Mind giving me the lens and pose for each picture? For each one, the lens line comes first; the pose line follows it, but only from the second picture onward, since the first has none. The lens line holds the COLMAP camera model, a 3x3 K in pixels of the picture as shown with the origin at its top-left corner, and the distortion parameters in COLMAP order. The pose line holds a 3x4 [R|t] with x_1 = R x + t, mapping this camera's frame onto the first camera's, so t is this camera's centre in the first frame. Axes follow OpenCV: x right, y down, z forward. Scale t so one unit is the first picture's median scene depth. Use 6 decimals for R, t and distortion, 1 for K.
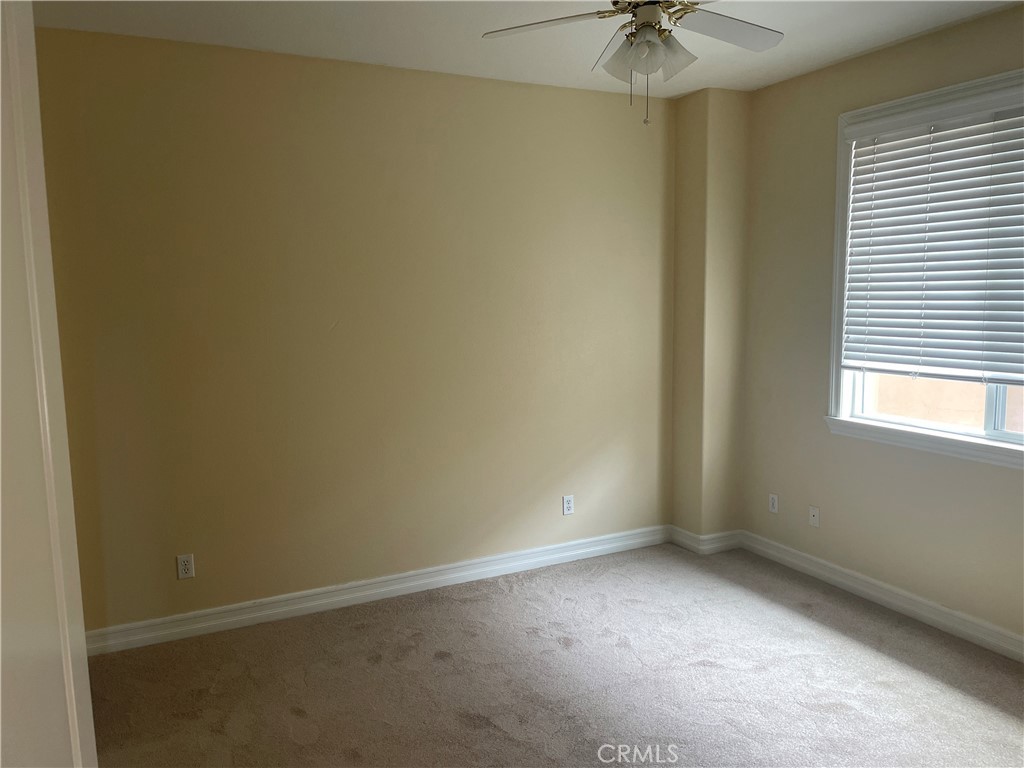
lens RADIAL K [[779.7, 0, 517.8], [0, 779.7, 388.5], [0, 0, 1]] dist [0.072867, -0.102540]
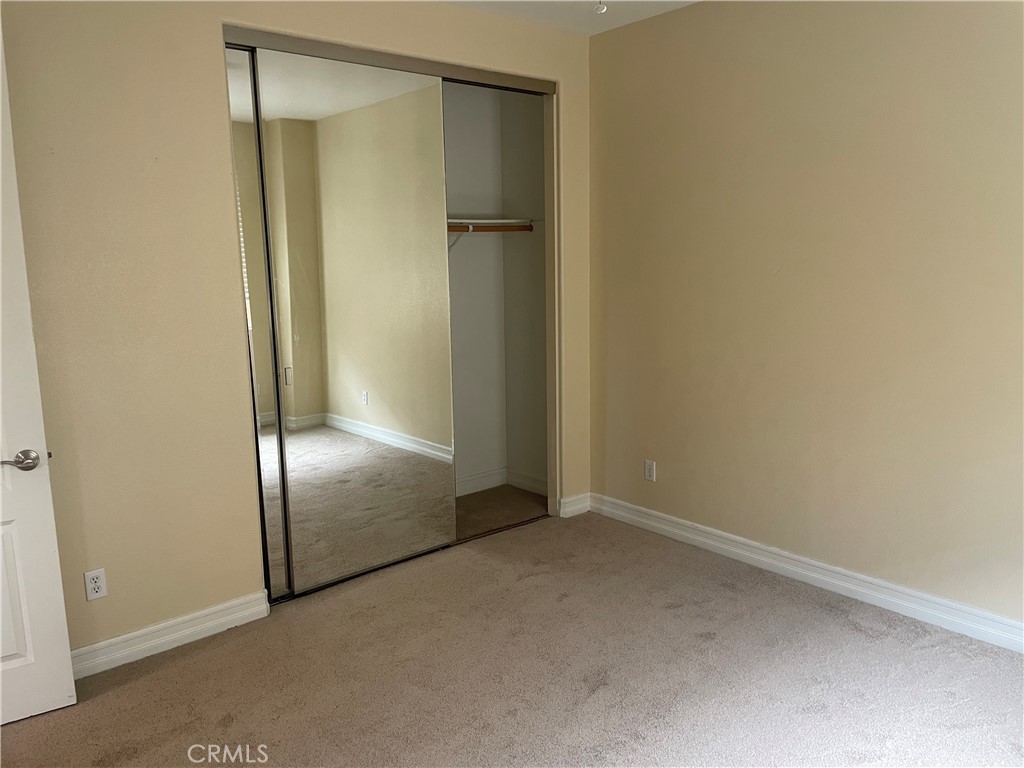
lens RADIAL K [[779.7, 0, 517.8], [0, 779.7, 388.5], [0, 0, 1]] dist [0.072867, -0.102540]
pose [[0.227741, 0.174105, -0.958030, 0.631889], [-0.100877, 0.982809, 0.154628, -0.055319], [0.968482, 0.061428, 0.241389, 0.519185]]
